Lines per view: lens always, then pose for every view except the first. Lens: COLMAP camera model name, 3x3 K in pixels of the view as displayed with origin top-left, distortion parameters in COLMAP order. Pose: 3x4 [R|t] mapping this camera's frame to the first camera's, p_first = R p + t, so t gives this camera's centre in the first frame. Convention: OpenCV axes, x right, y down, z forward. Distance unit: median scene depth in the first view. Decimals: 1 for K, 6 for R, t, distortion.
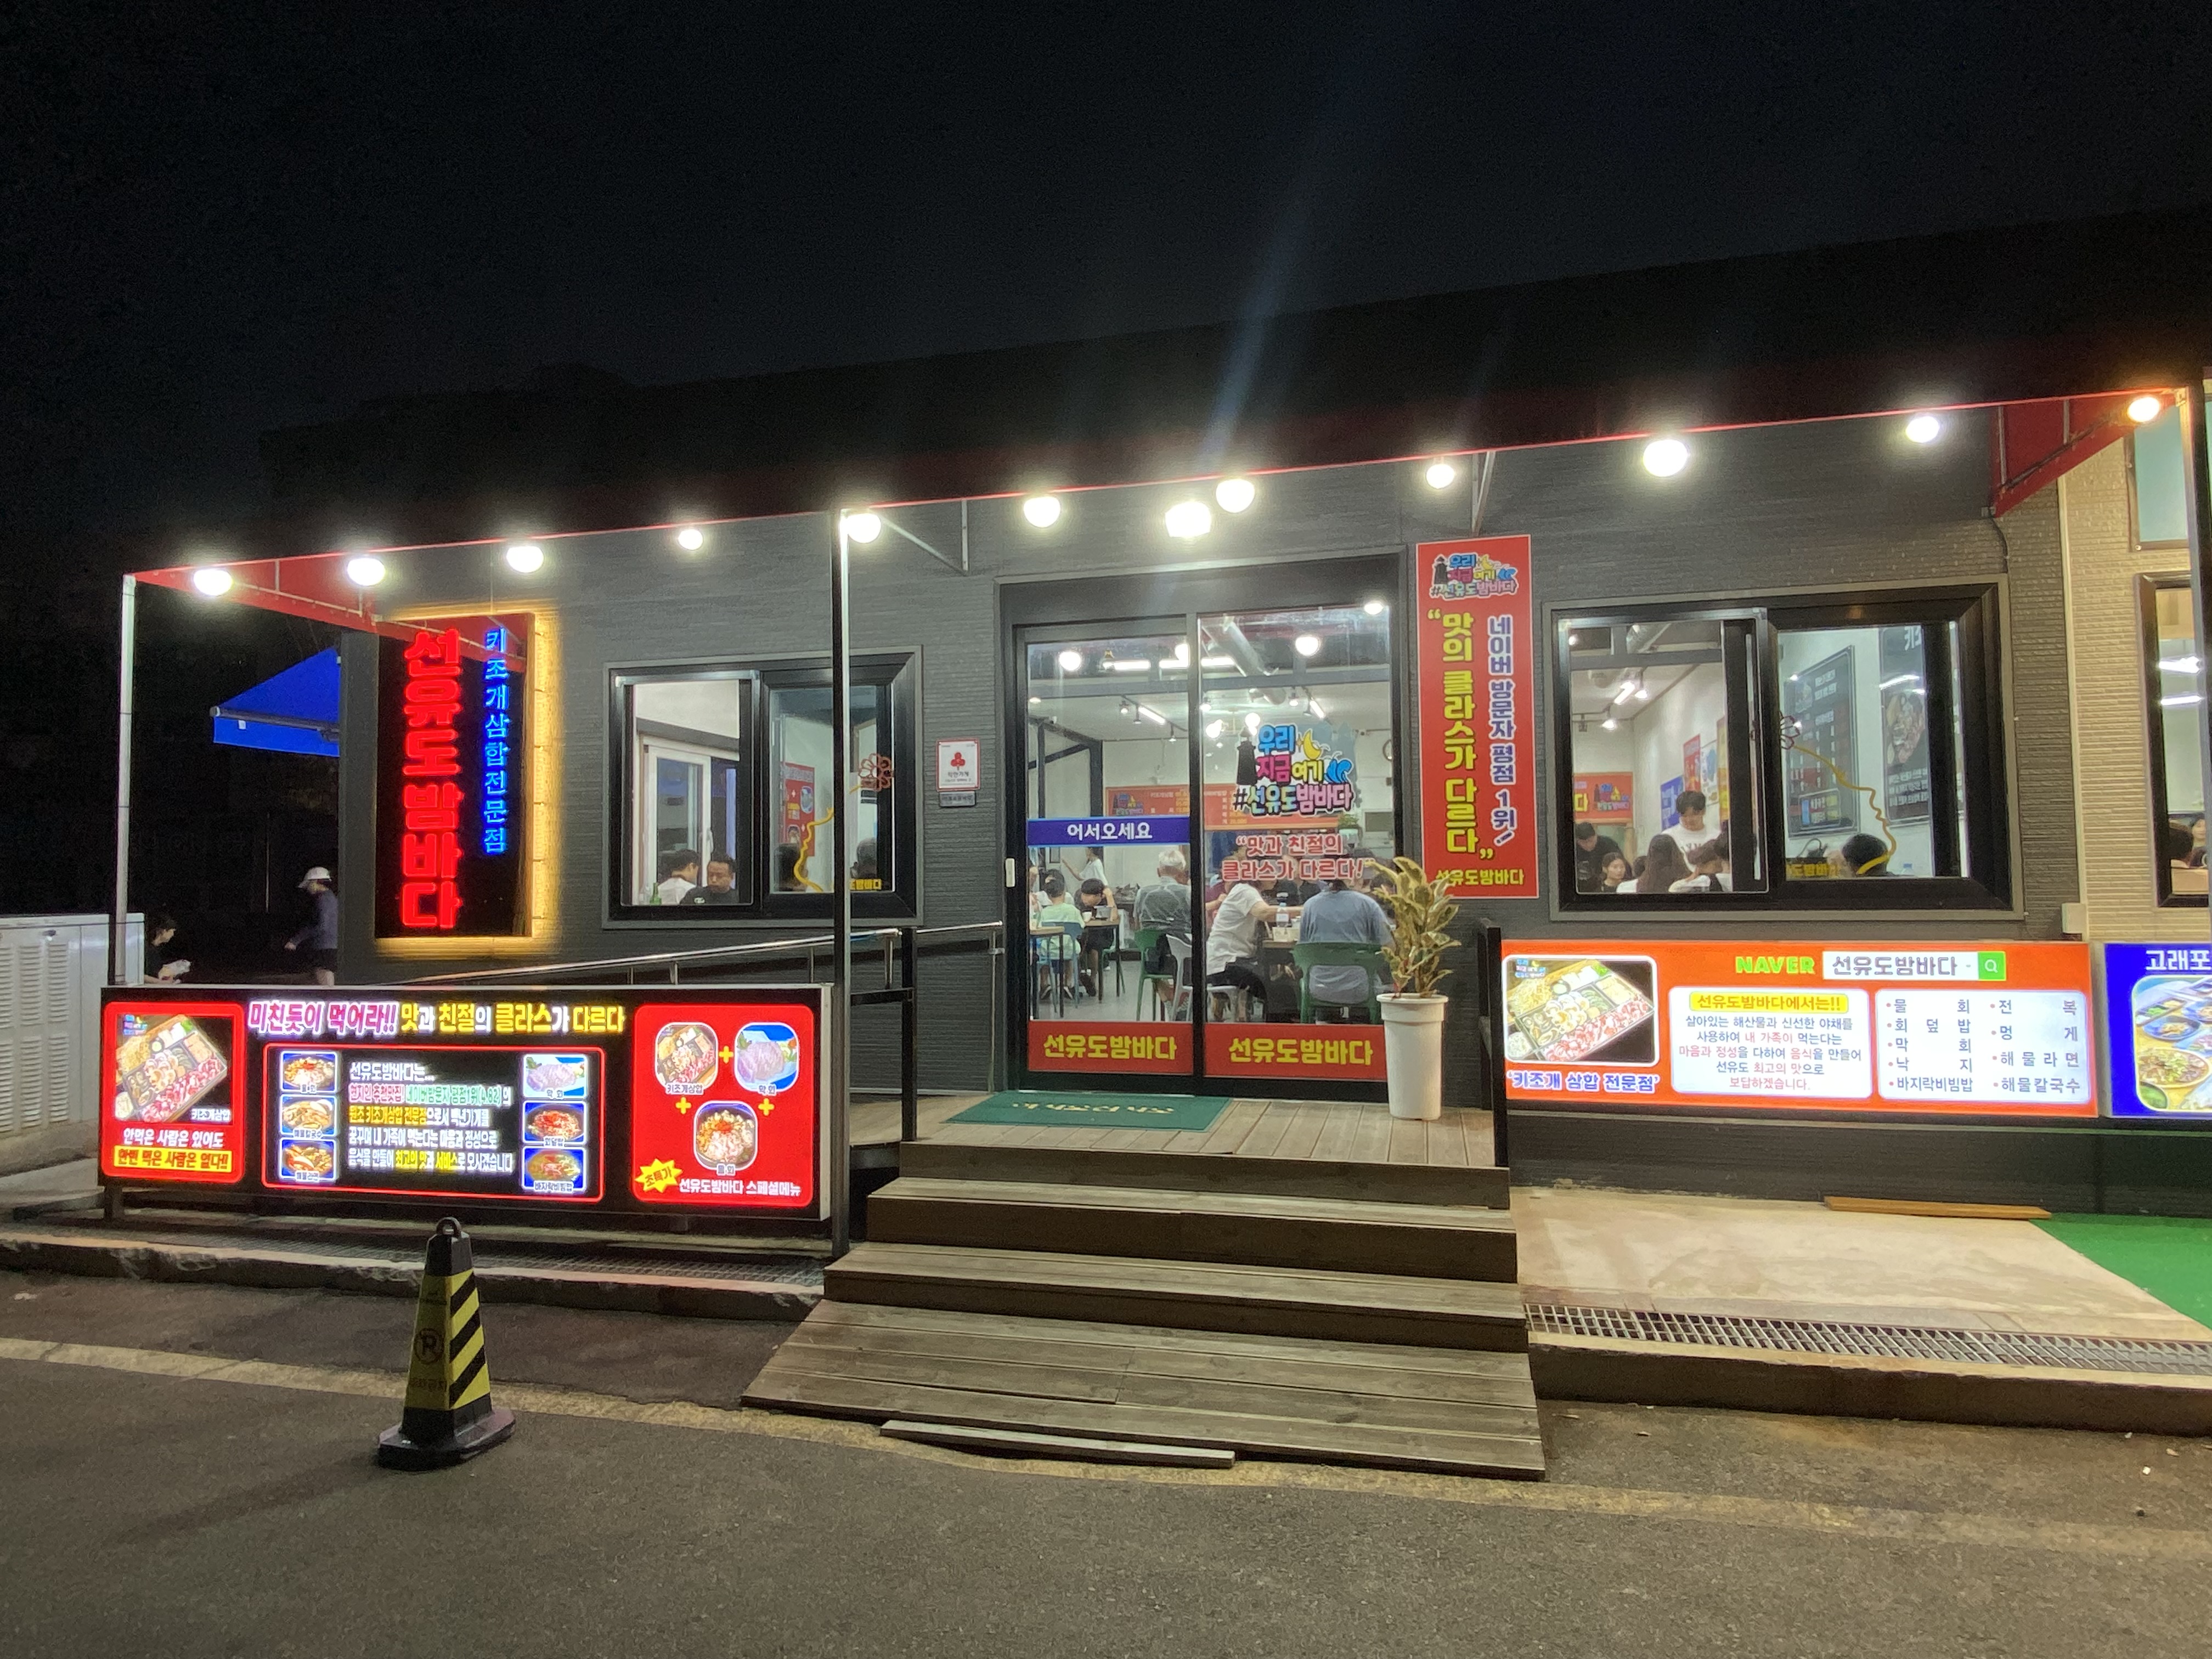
lens RADIAL K [[1275.7, 0, 1097.5], [0, 1275.7, 823.1], [0, 0, 1]] dist [0.000926, -0.008613]
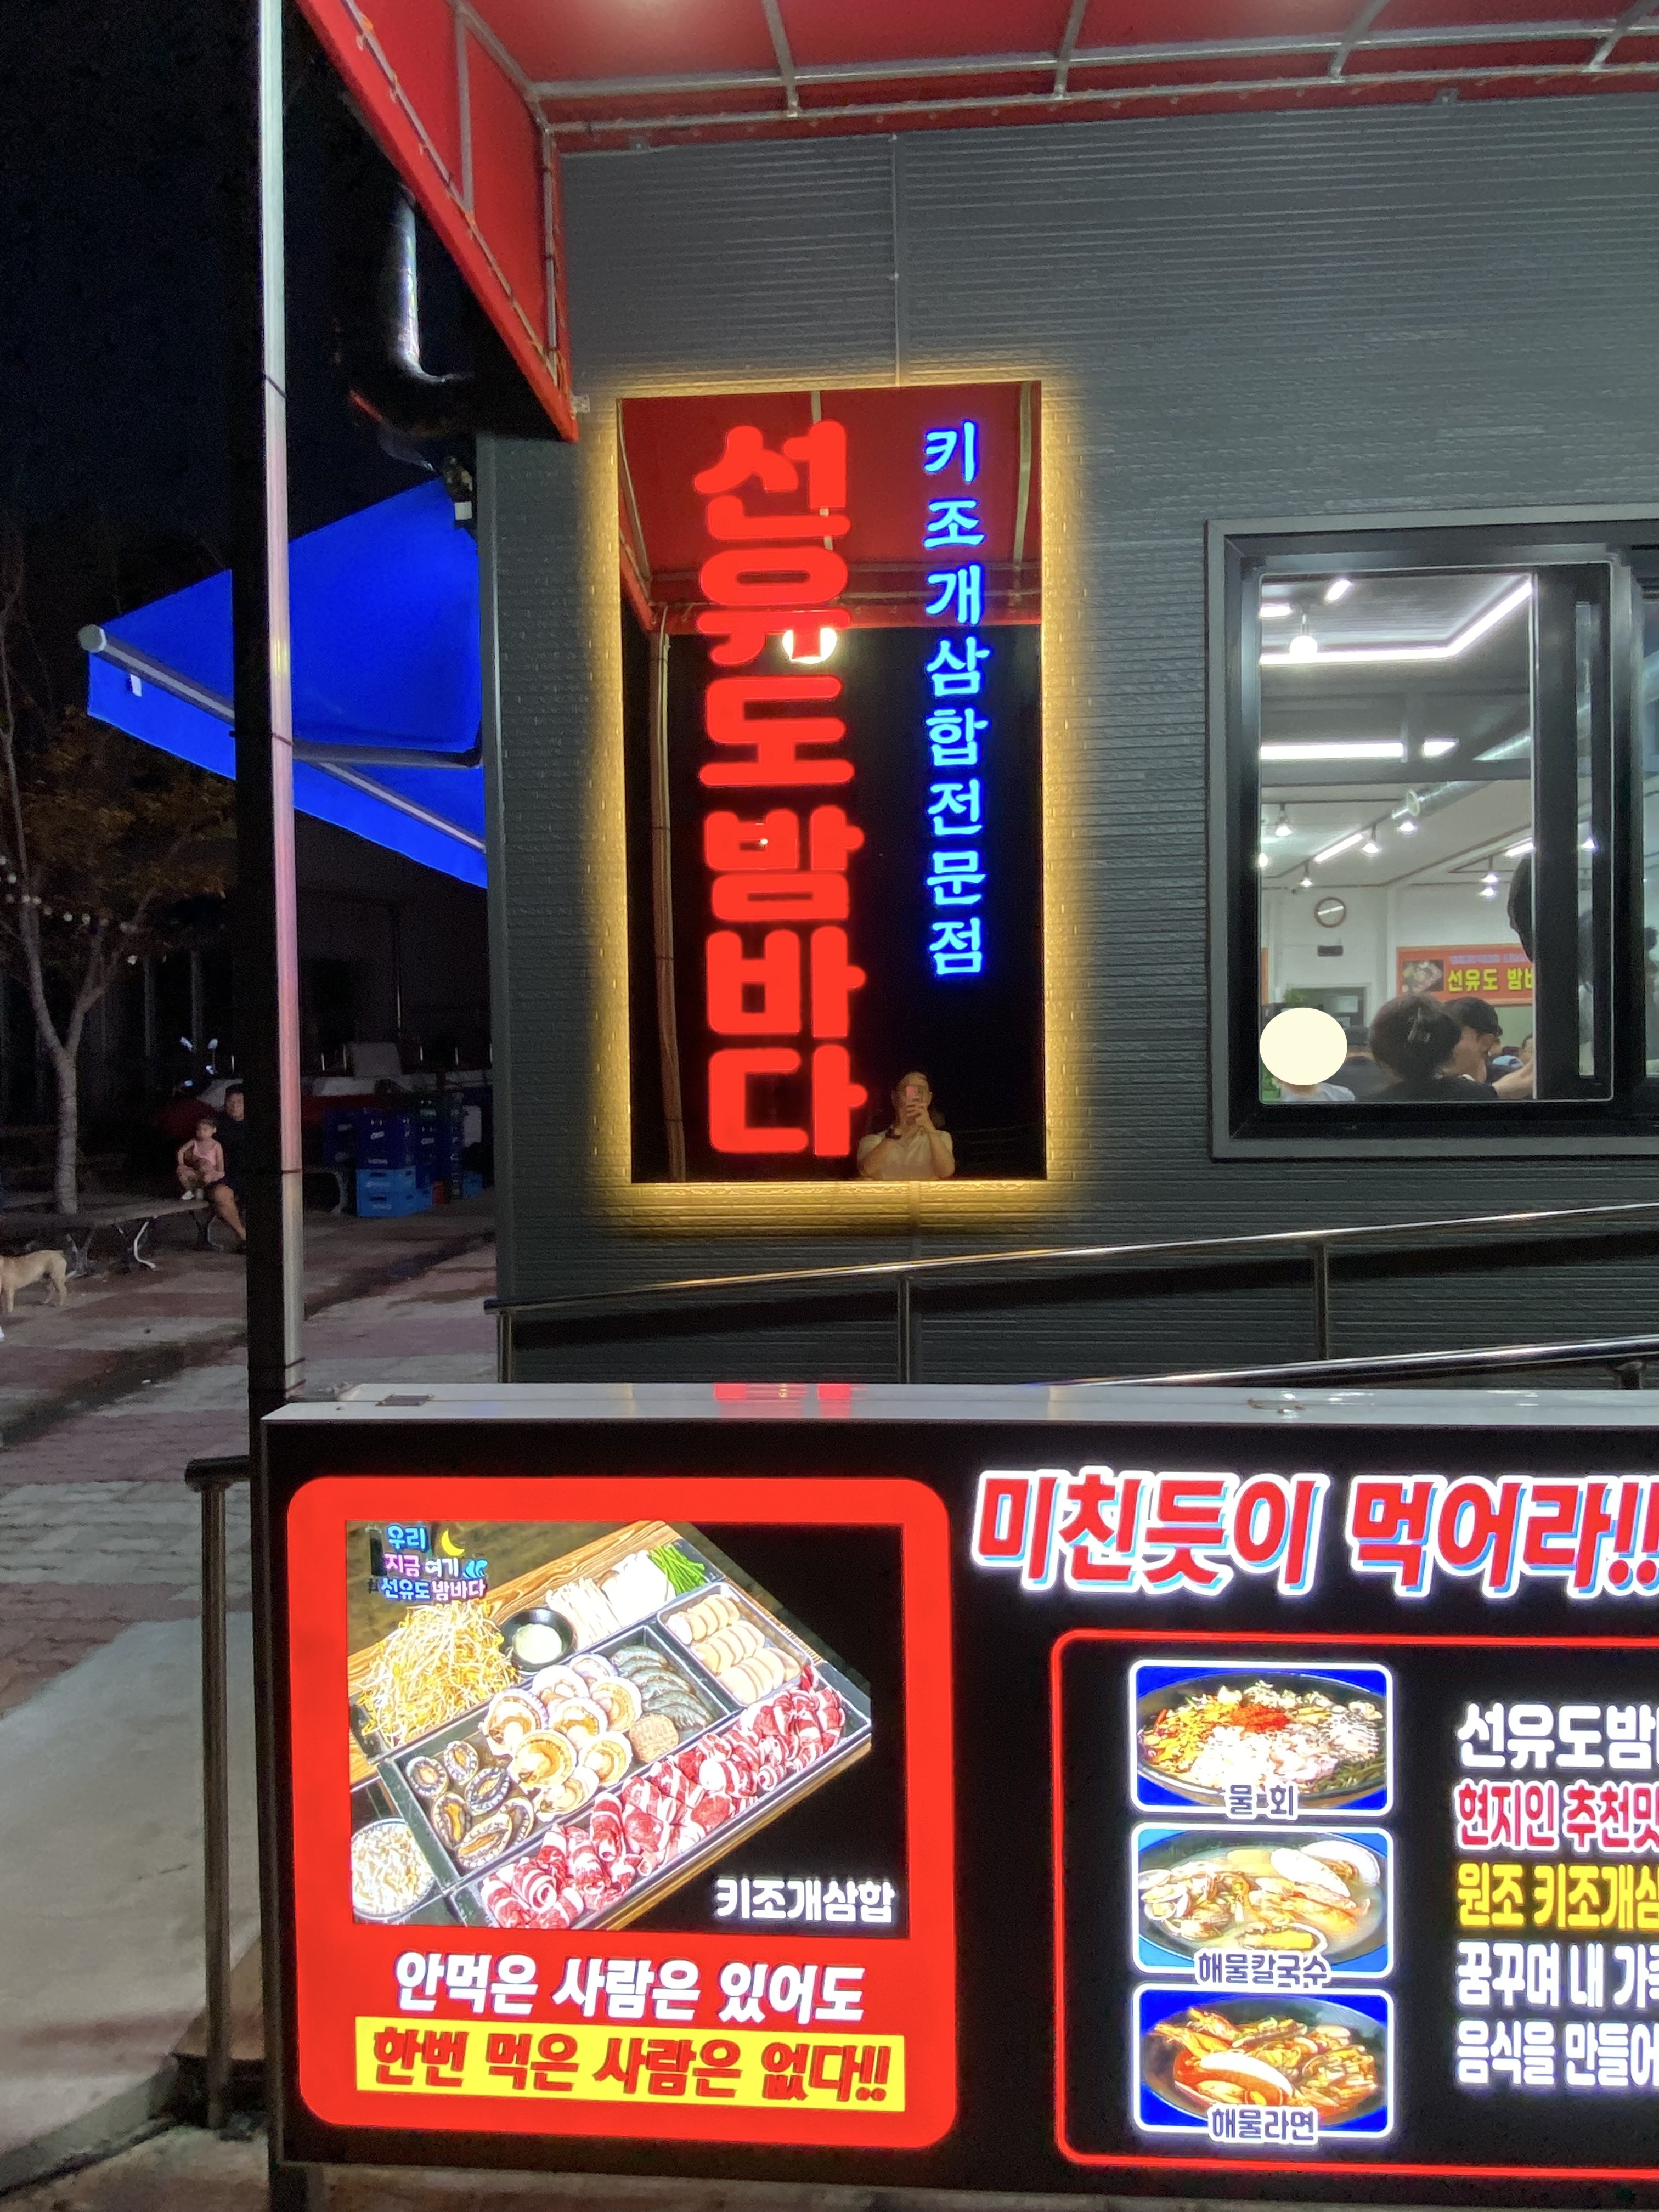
lens RADIAL K [[1275.7, 0, 842.8], [0, 1275.7, 1104.8], [0, 0, 1]] dist [0.000926, -0.008613]
pose [[0.984150, 0.002318, 0.177325, -0.734826], [-0.013578, 0.997964, 0.062313, 0.049712], [-0.176820, -0.063733, 0.982178, 0.751556]]
